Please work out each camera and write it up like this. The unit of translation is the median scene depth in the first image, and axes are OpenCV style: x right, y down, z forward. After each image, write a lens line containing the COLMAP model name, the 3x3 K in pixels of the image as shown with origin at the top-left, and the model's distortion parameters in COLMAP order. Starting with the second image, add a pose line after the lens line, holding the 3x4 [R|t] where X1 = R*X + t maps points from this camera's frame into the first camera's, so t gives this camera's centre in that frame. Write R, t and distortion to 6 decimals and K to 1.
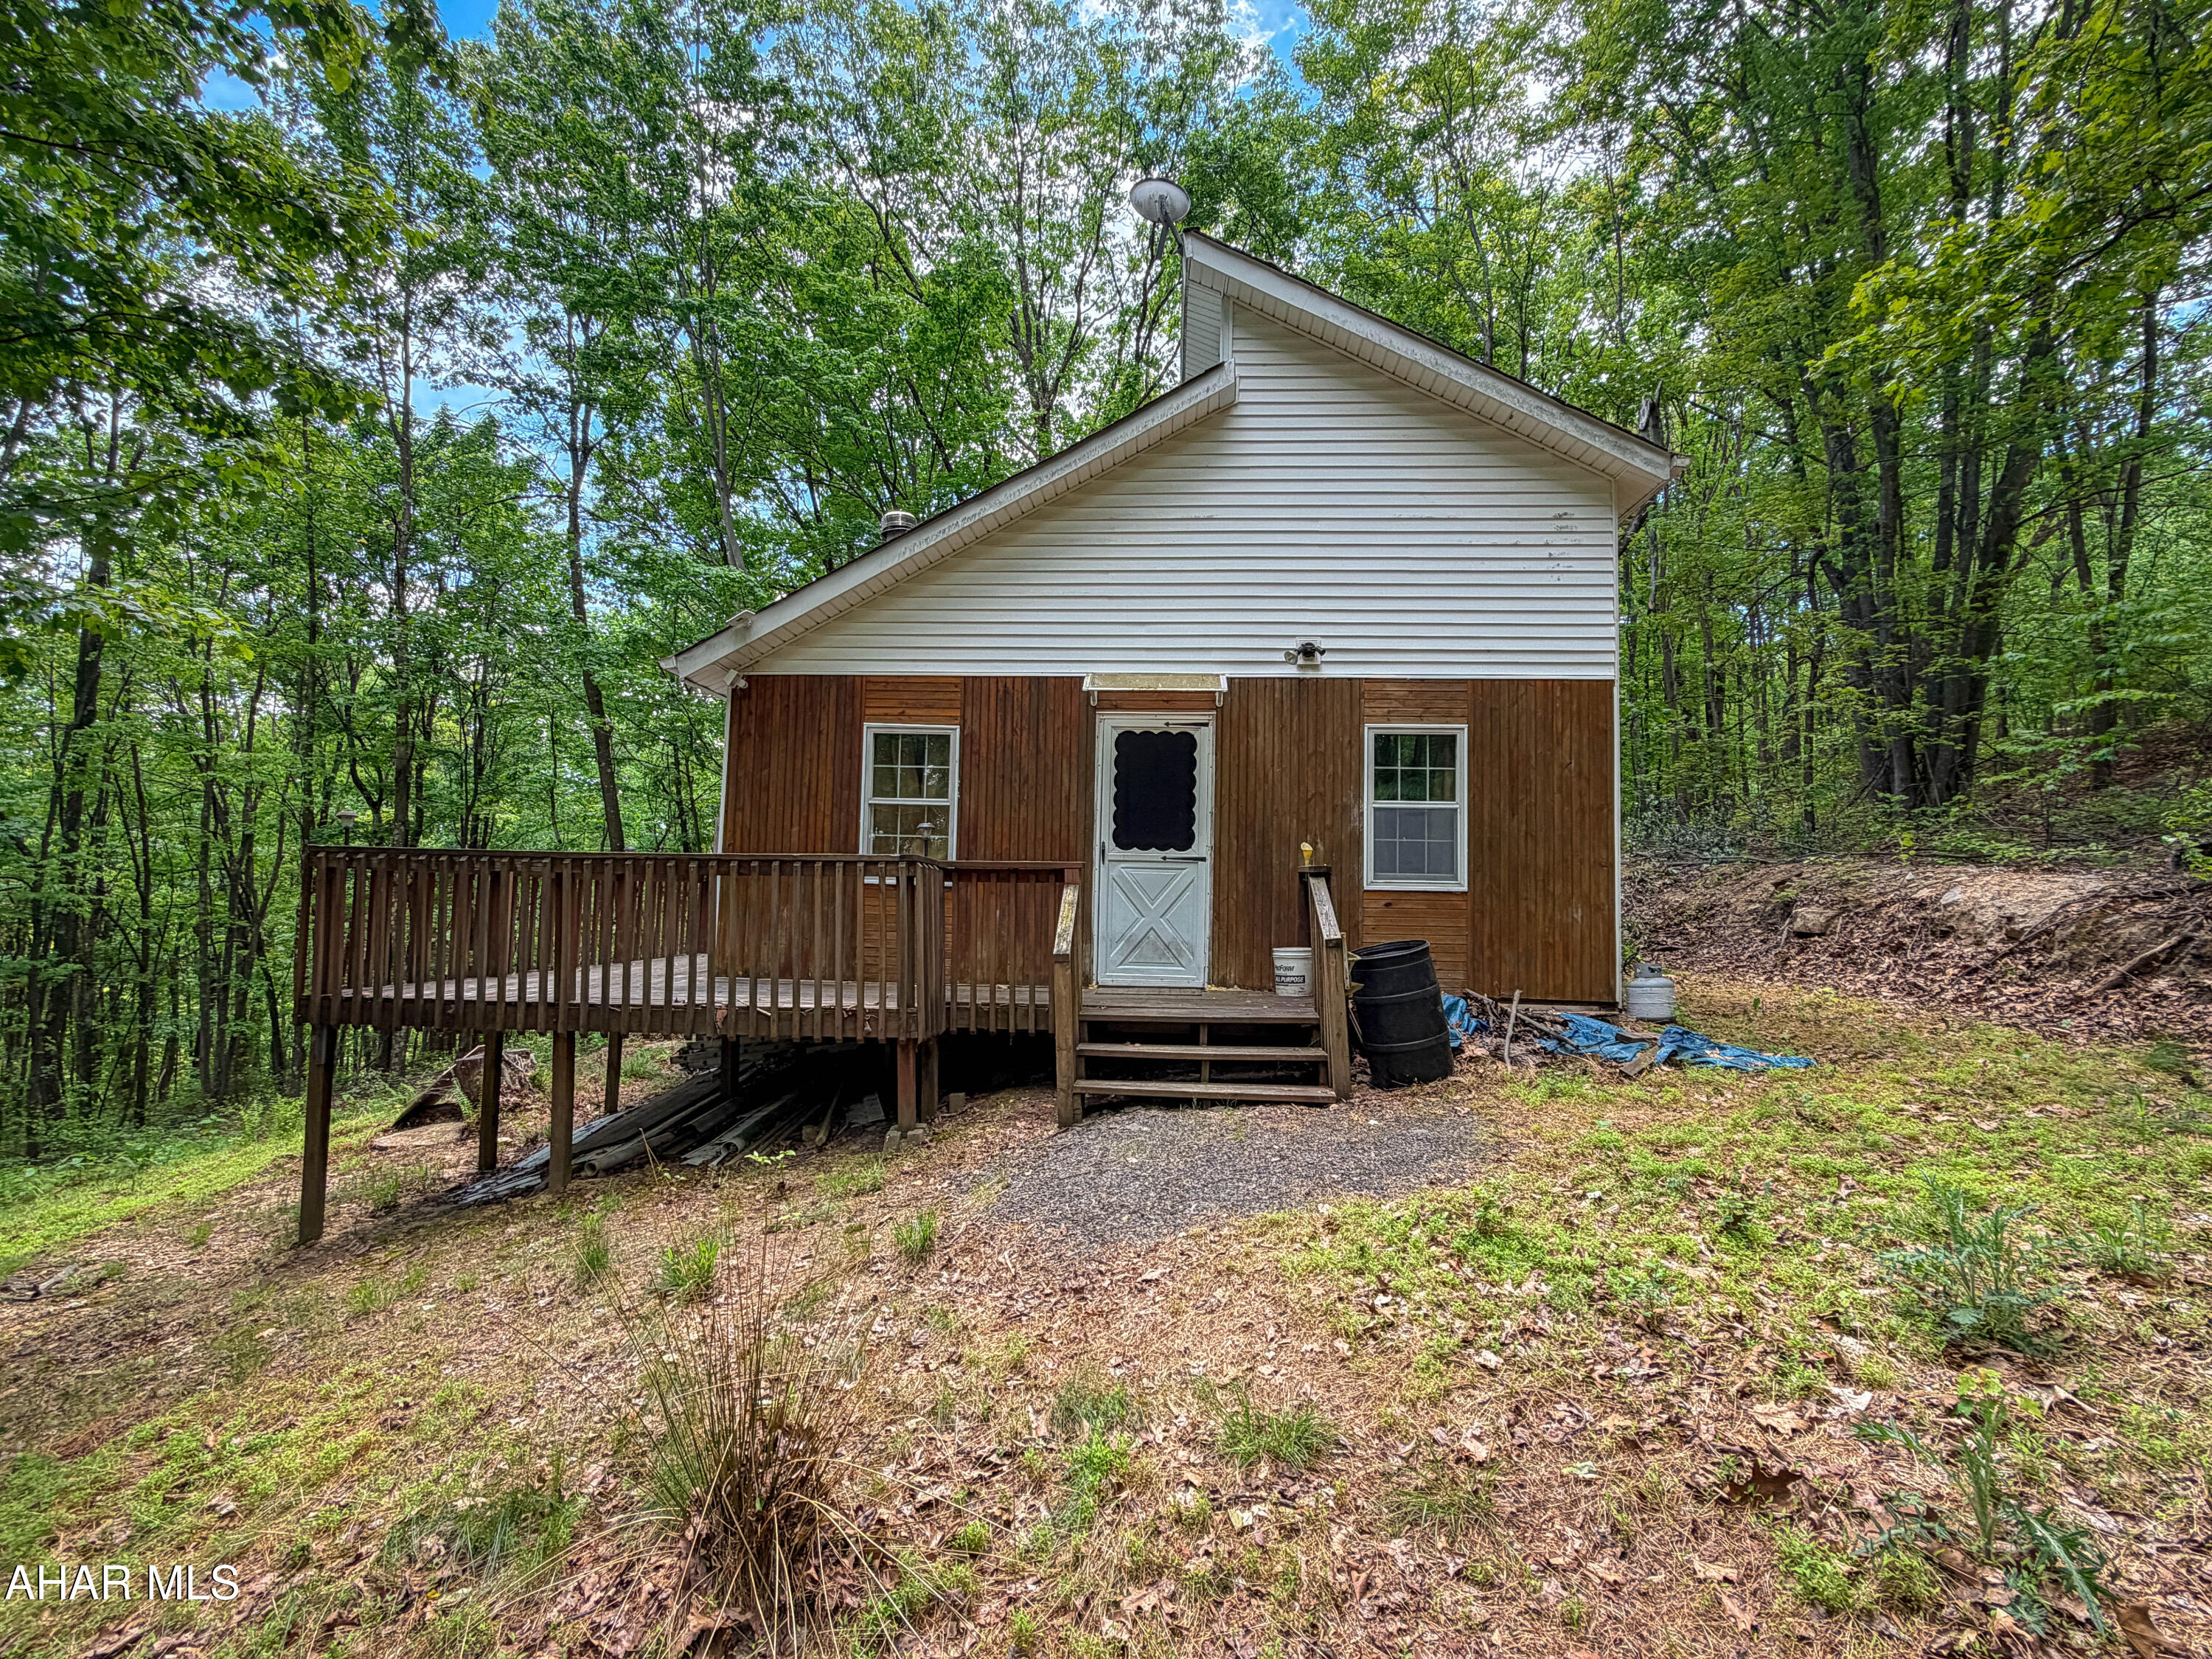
lens RADIAL K [[1030.4, 0, 1111.8], [0, 1030.4, 837.5], [0, 0, 1]] dist [-0.003377, 0.000542]
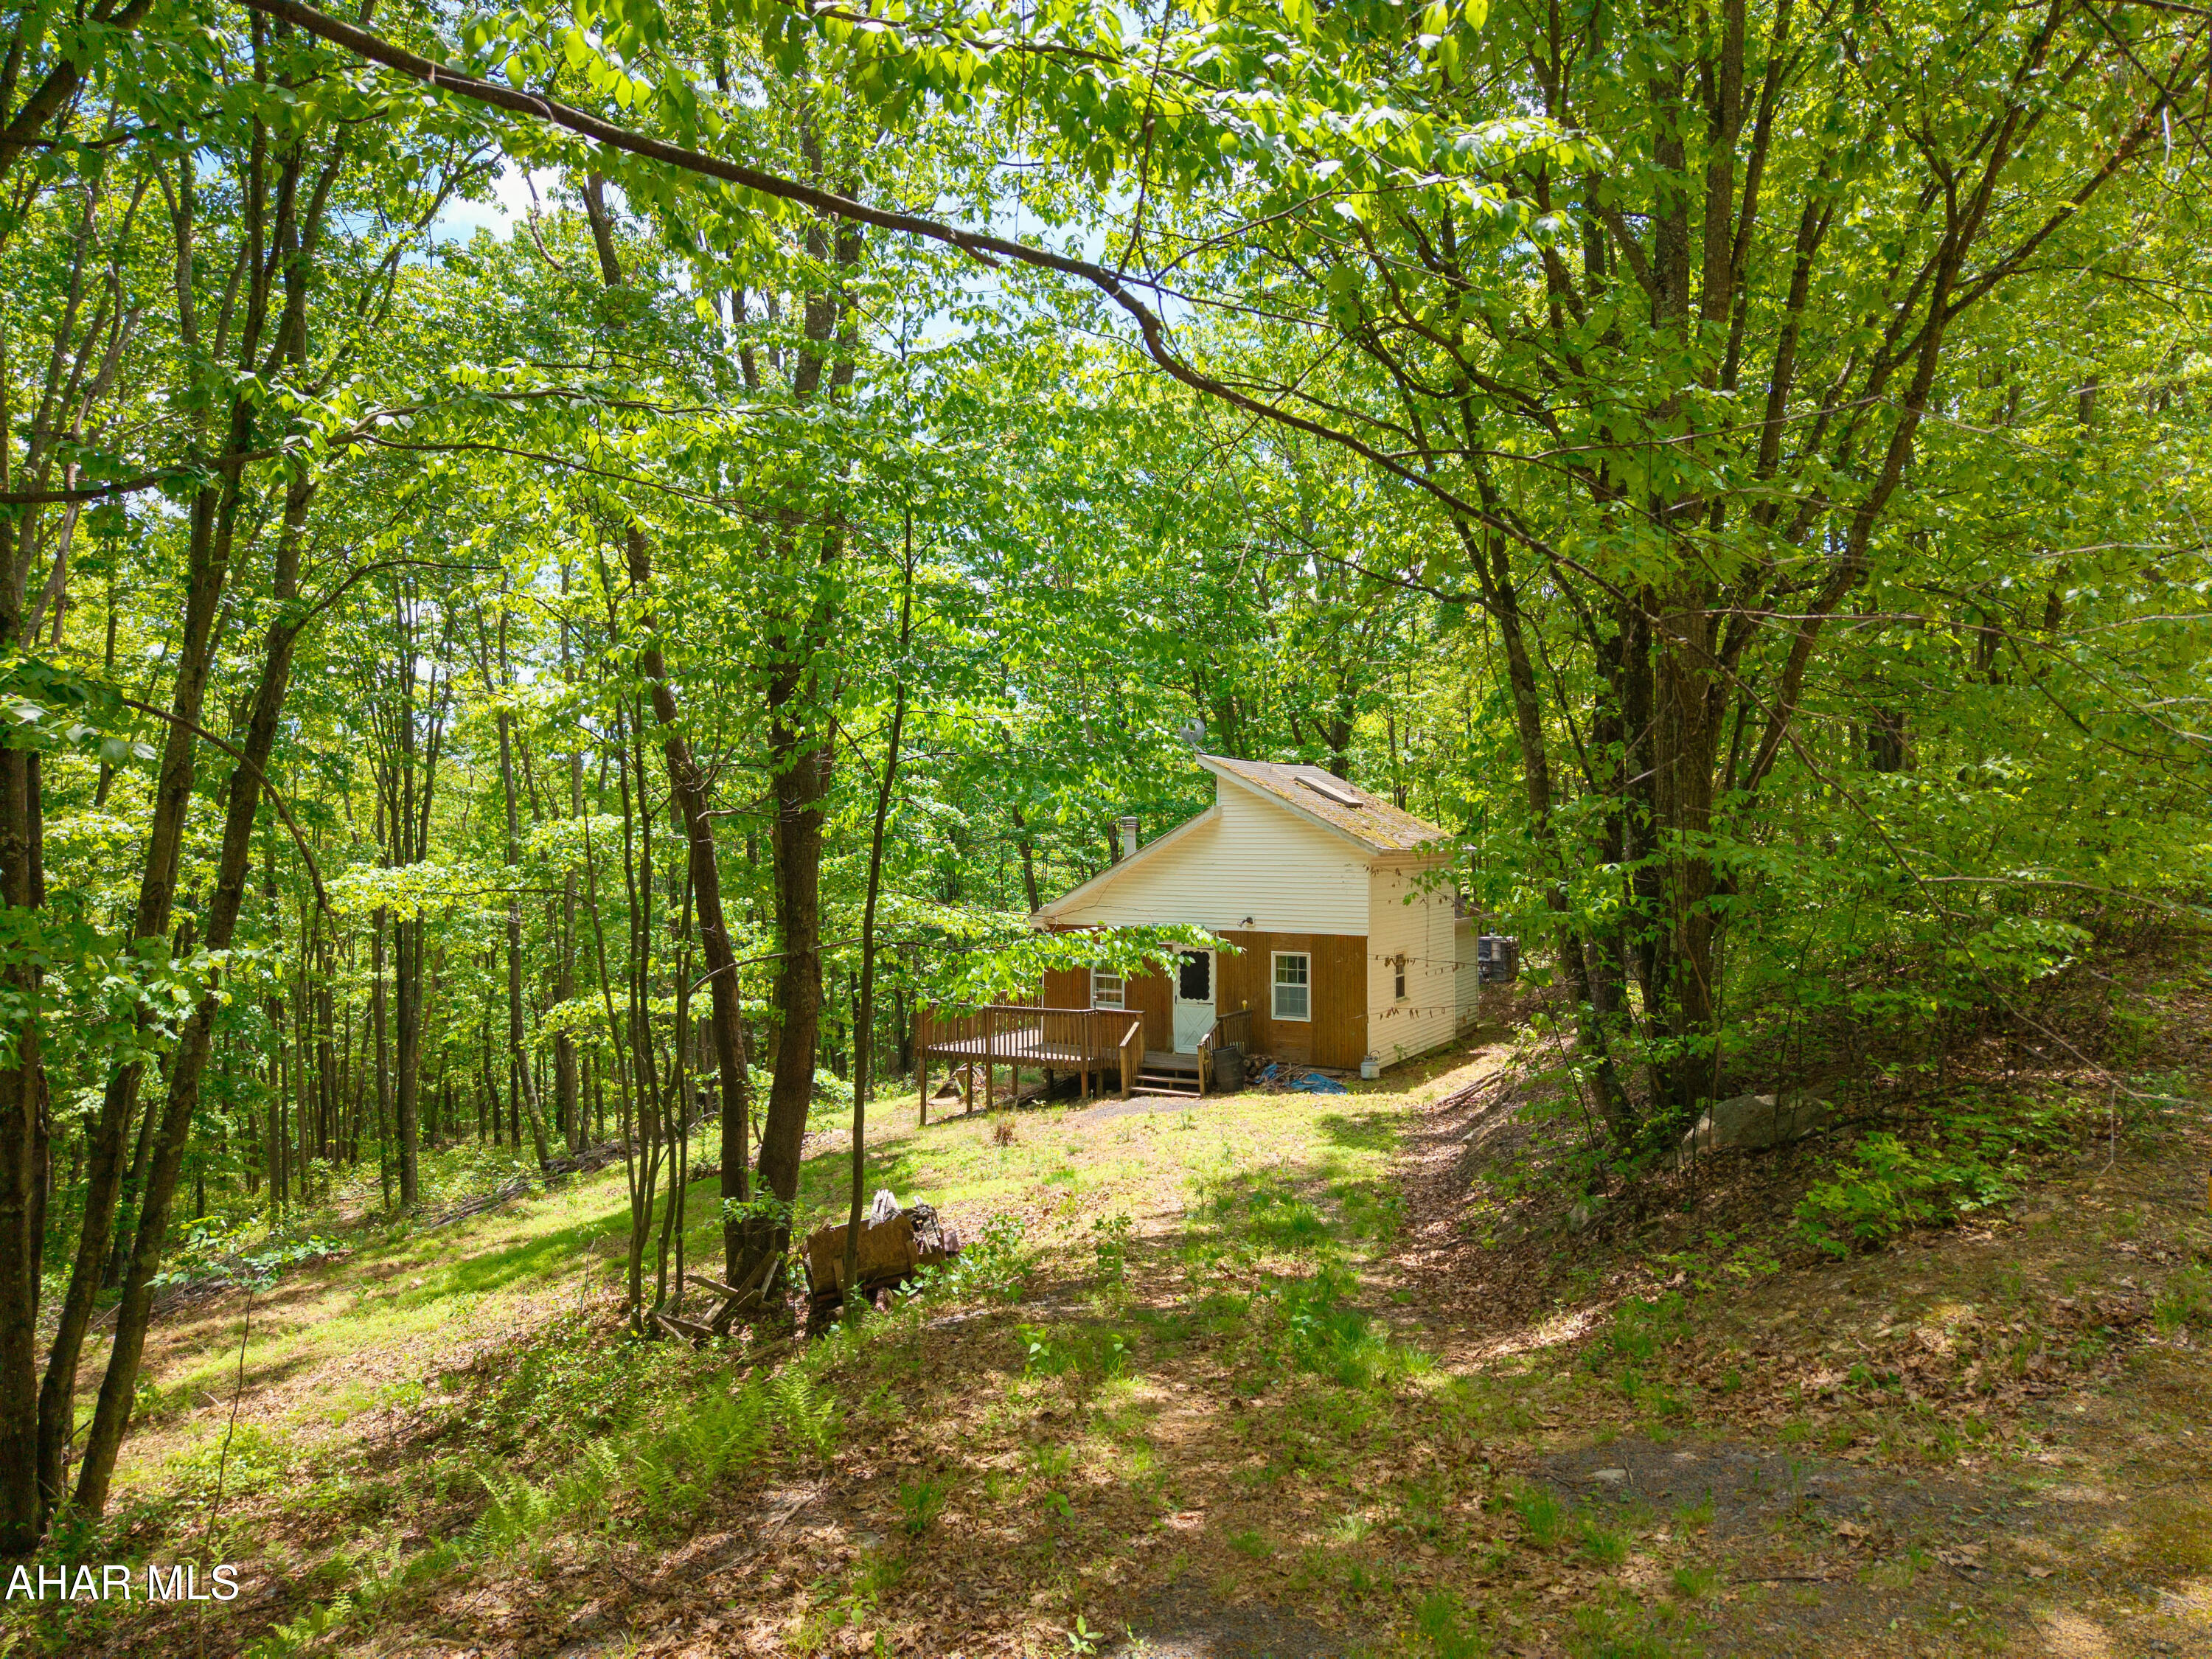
lens RADIAL K [[1483.5, 0, 1086.9], [0, 1483.5, 819.0], [0, 0, 1]] dist [0.013553, -0.008361]
pose [[0.895878, -0.025995, -0.443538, 1.433948], [0.038521, 0.999072, 0.019252, -0.512422], [0.442627, -0.034333, 0.896049, -2.355324]]
